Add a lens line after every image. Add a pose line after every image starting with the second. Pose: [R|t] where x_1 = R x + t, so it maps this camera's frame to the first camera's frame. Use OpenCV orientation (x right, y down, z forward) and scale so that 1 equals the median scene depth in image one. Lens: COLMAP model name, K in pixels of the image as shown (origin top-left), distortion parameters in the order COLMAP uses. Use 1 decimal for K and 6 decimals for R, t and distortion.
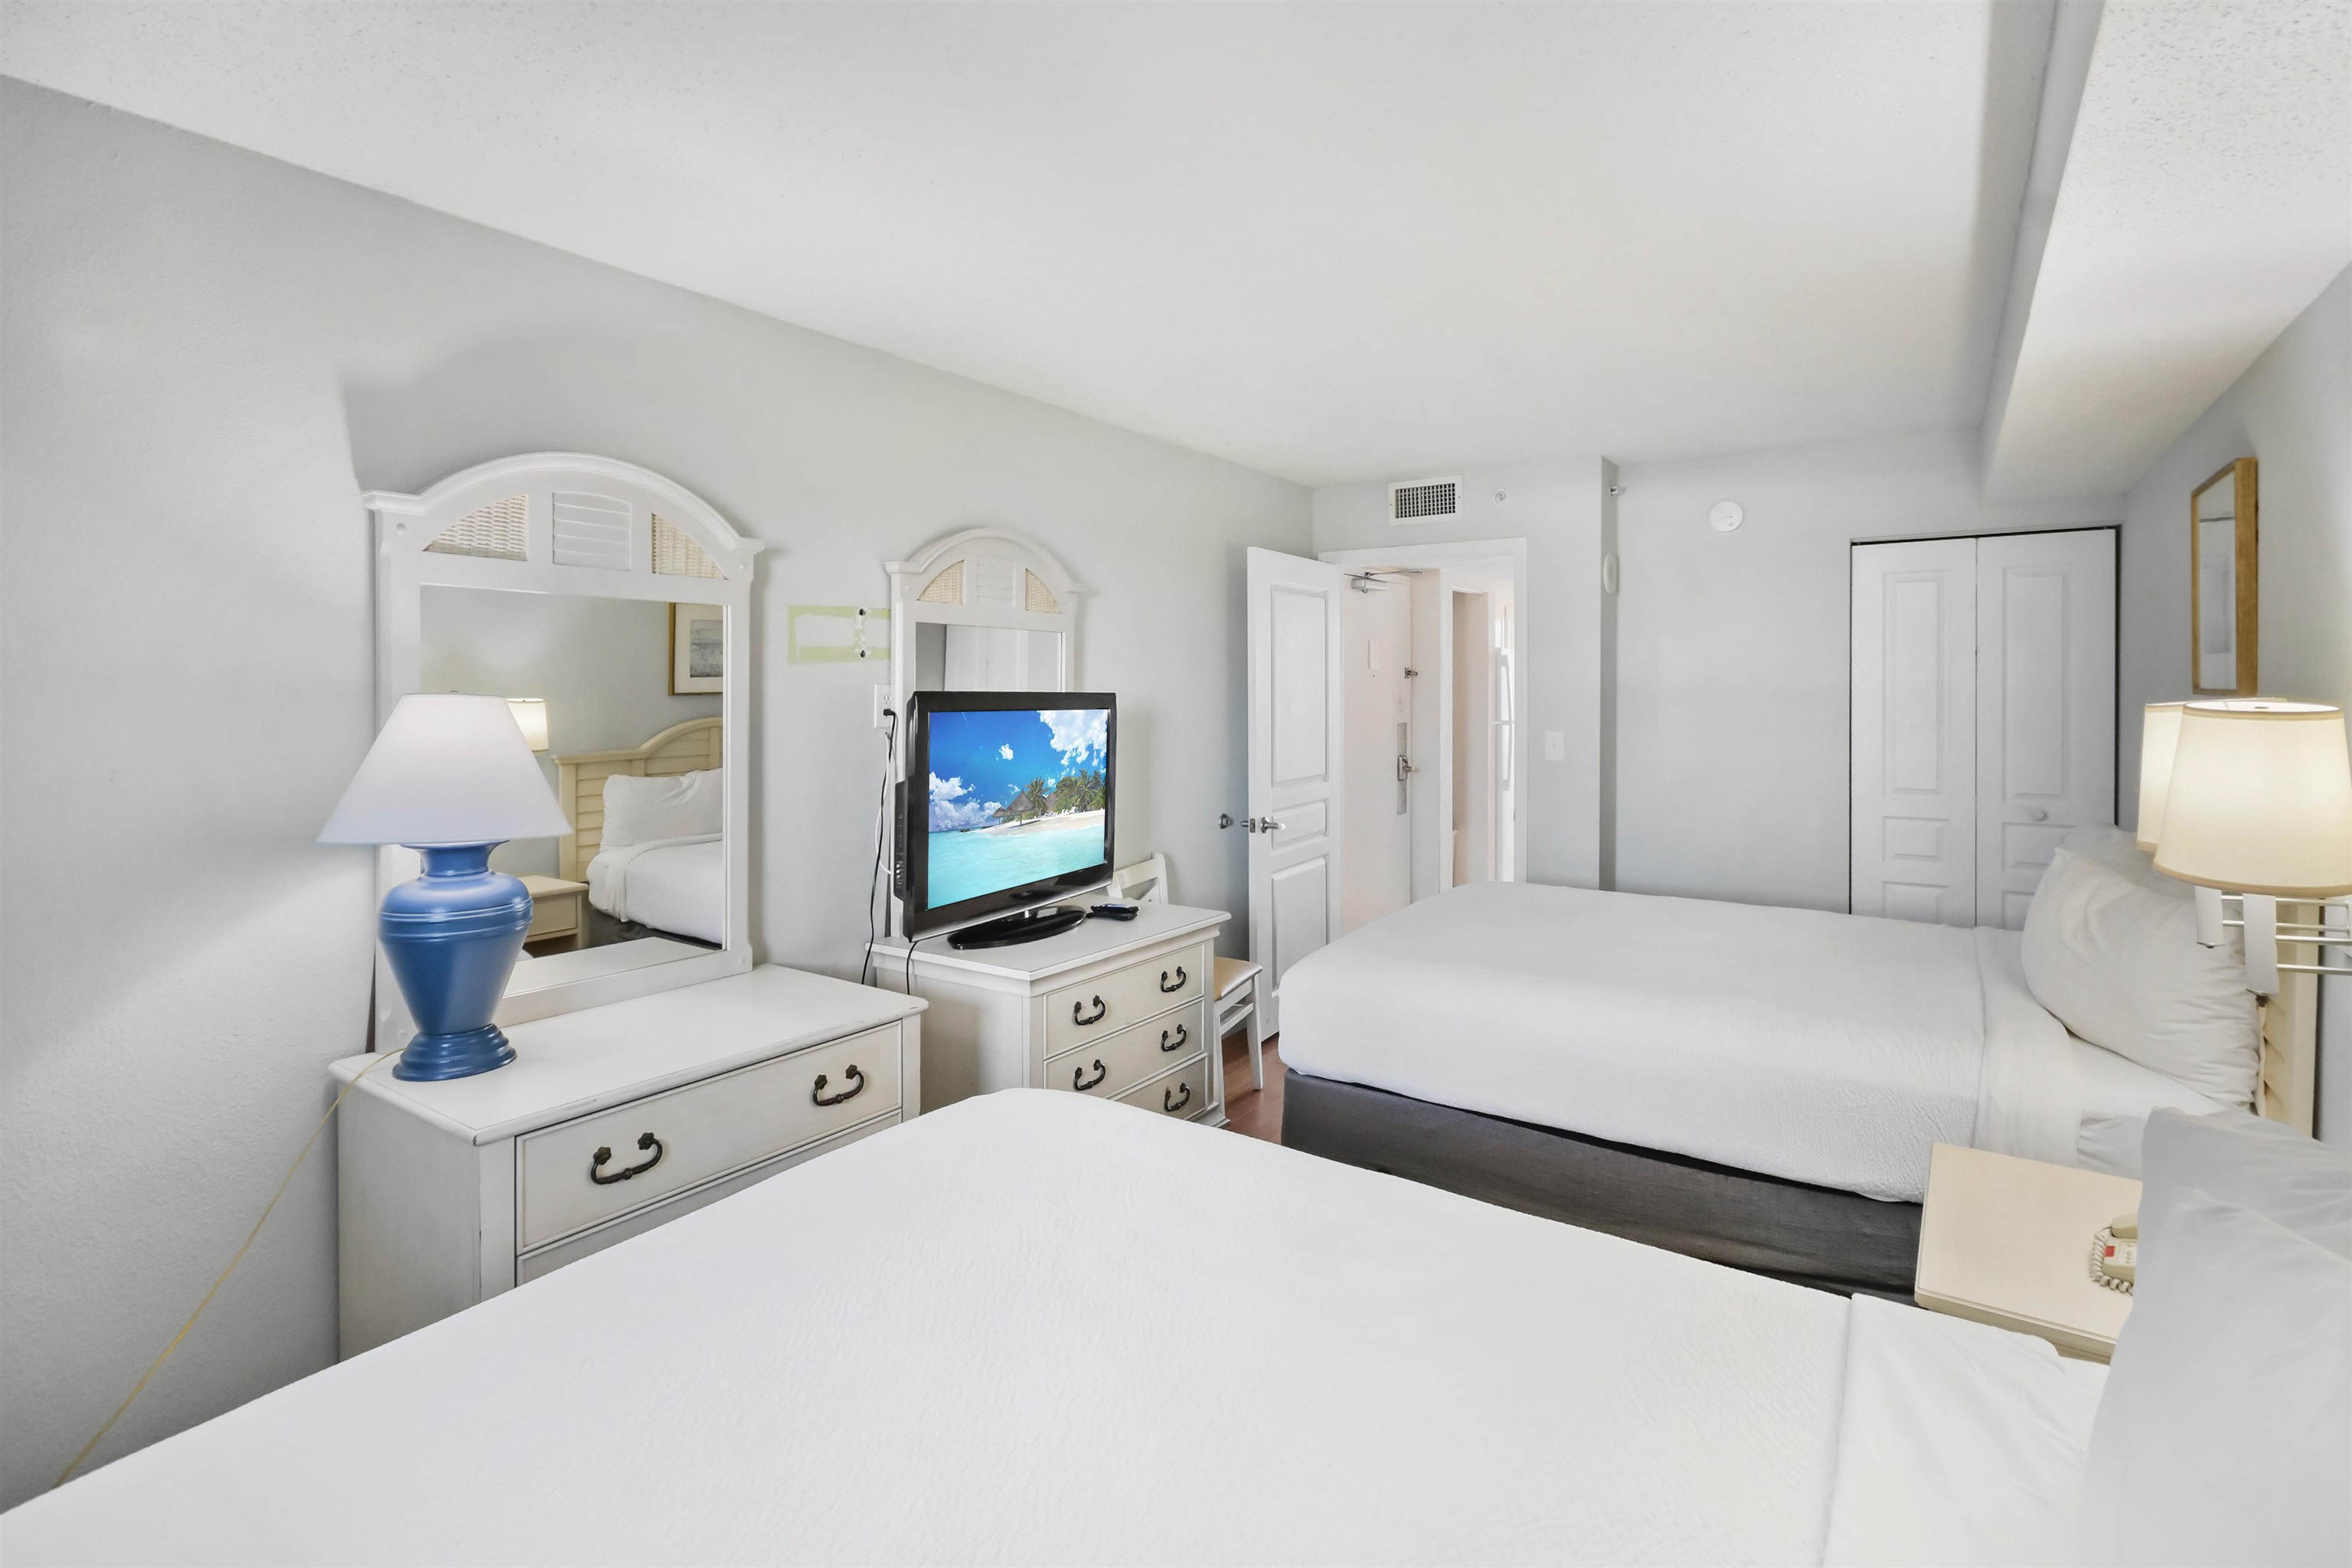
lens RADIAL K [[1062.7, 0, 1172.3], [0, 1062.7, 789.0], [0, 0, 1]] dist [0.011345, -0.016563]
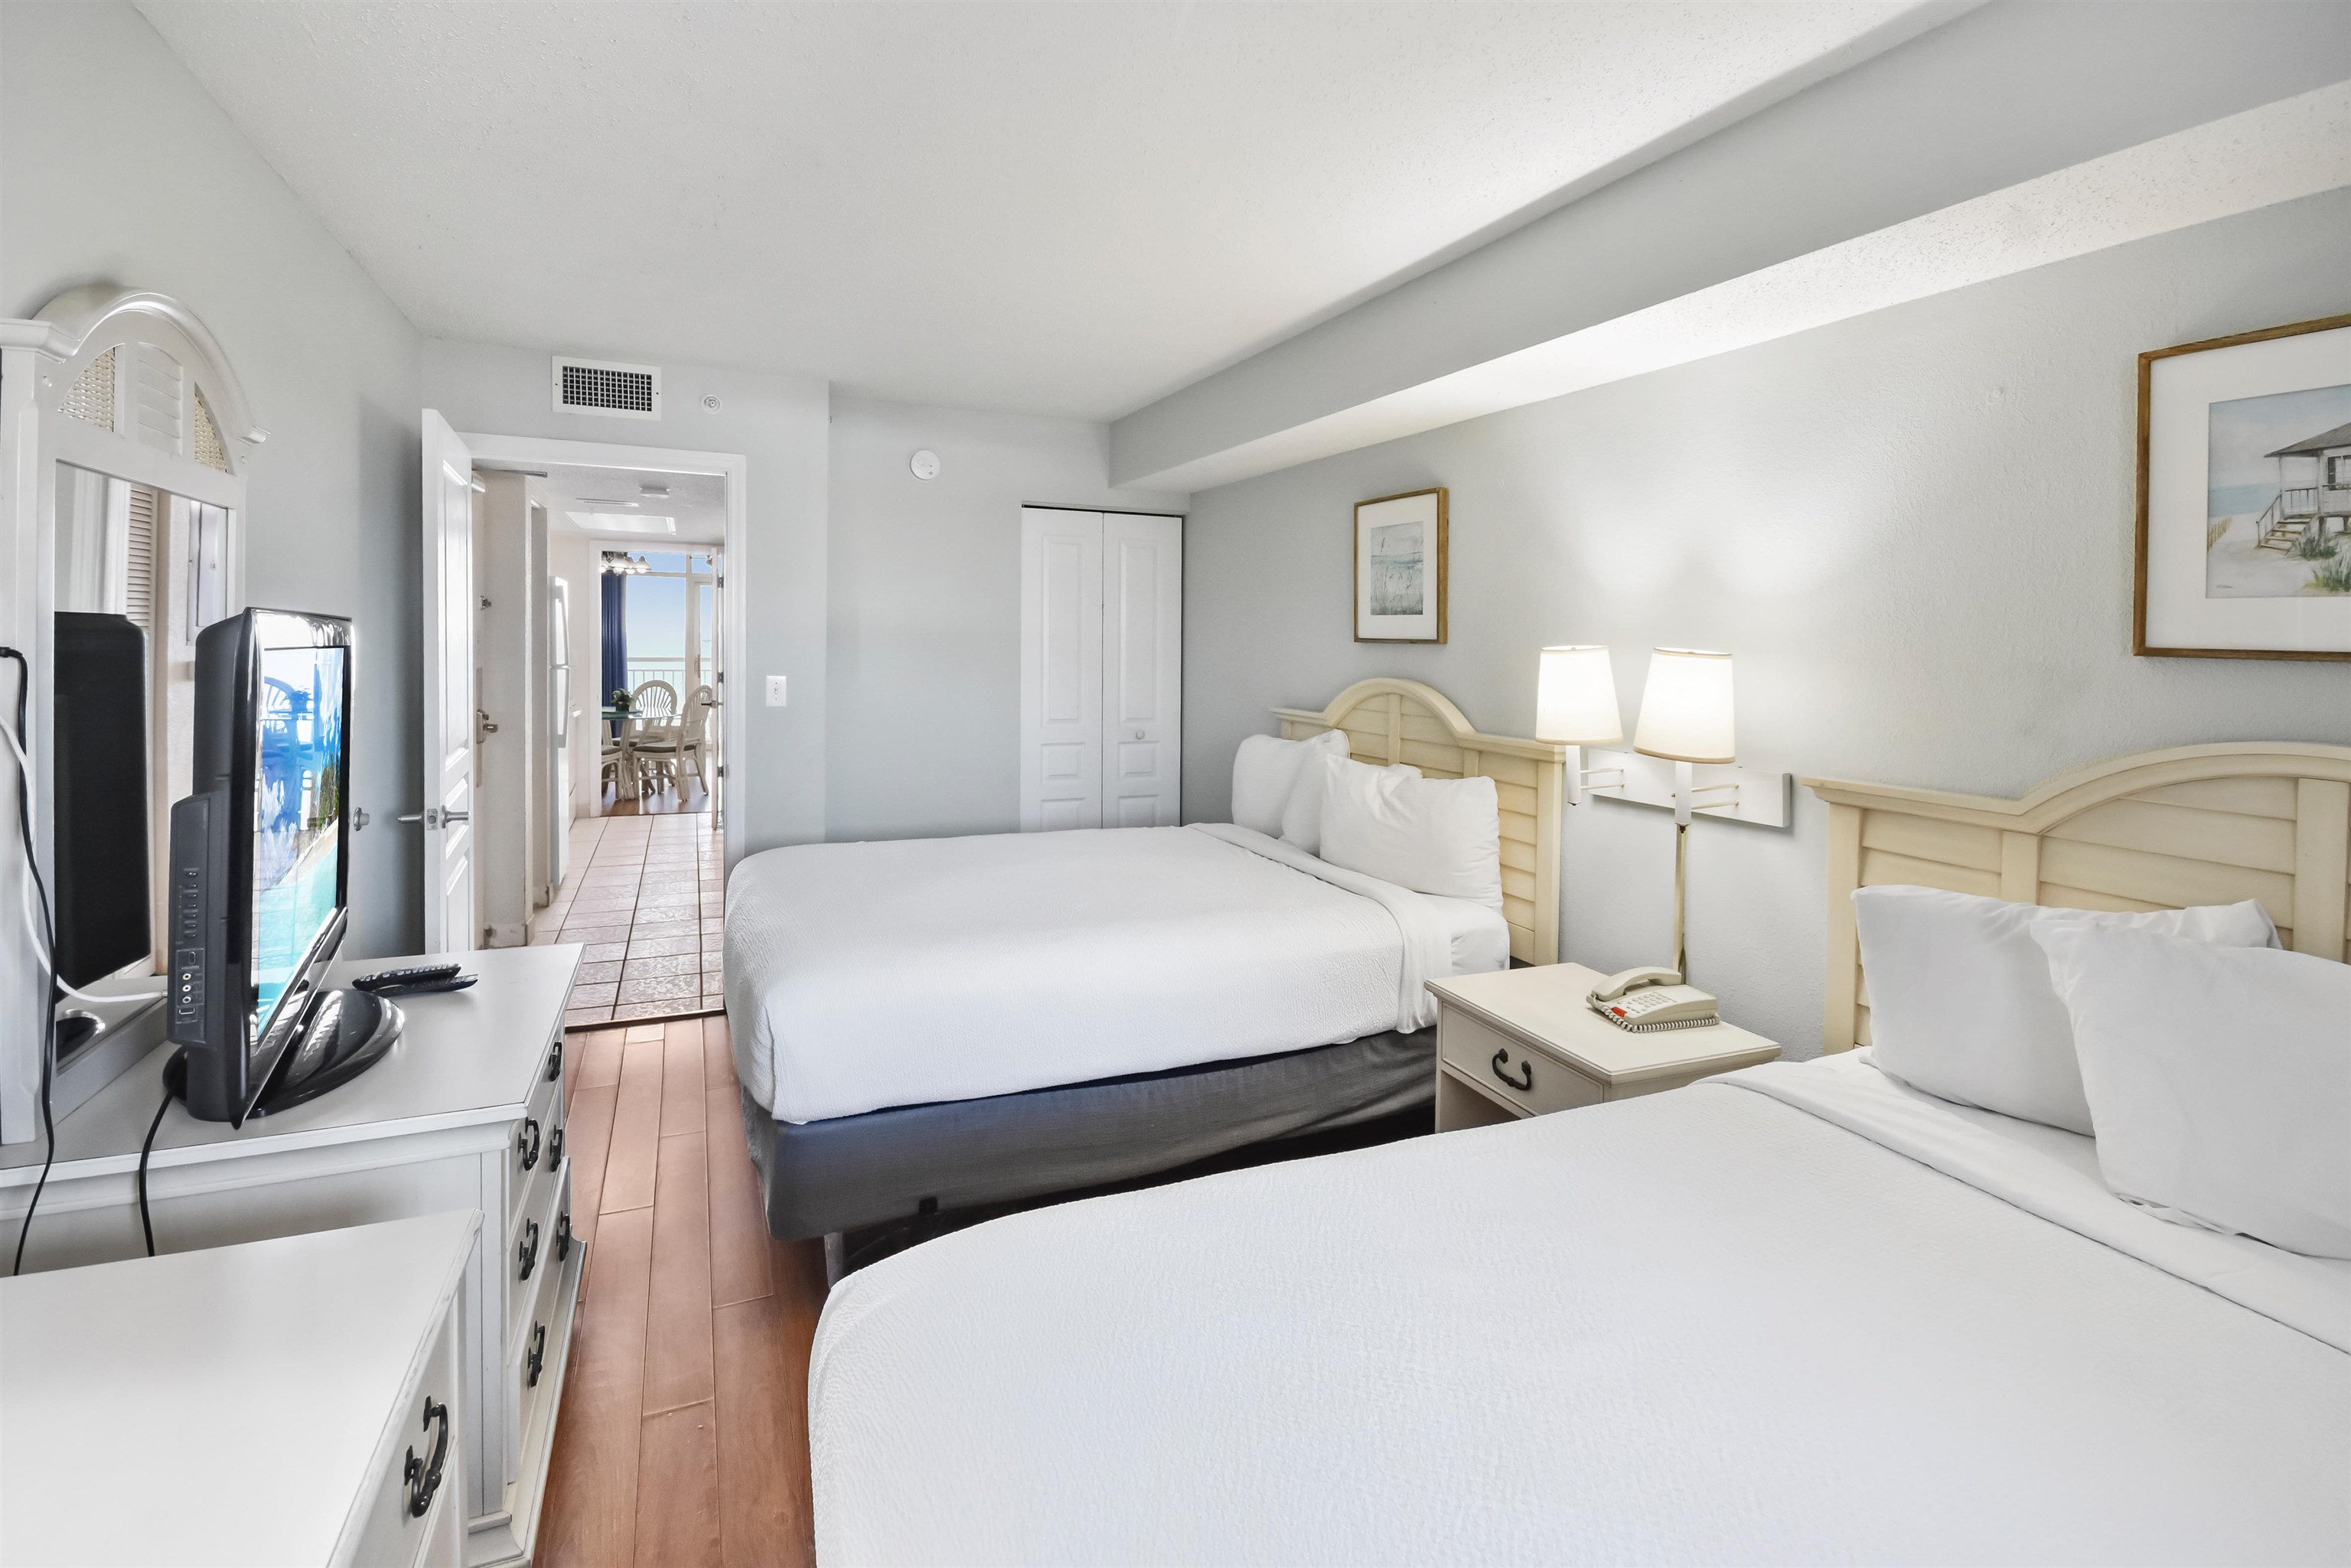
lens RADIAL K [[1071.8, 0, 1175.5], [0, 1071.8, 784.0], [0, 0, 1]] dist [-0.005494, -0.000485]
pose [[0.567214, -0.097822, 0.817740, -0.252276], [0.056456, 0.995204, 0.079891, -0.019831], [-0.821633, 0.000851, 0.570016, 0.239388]]
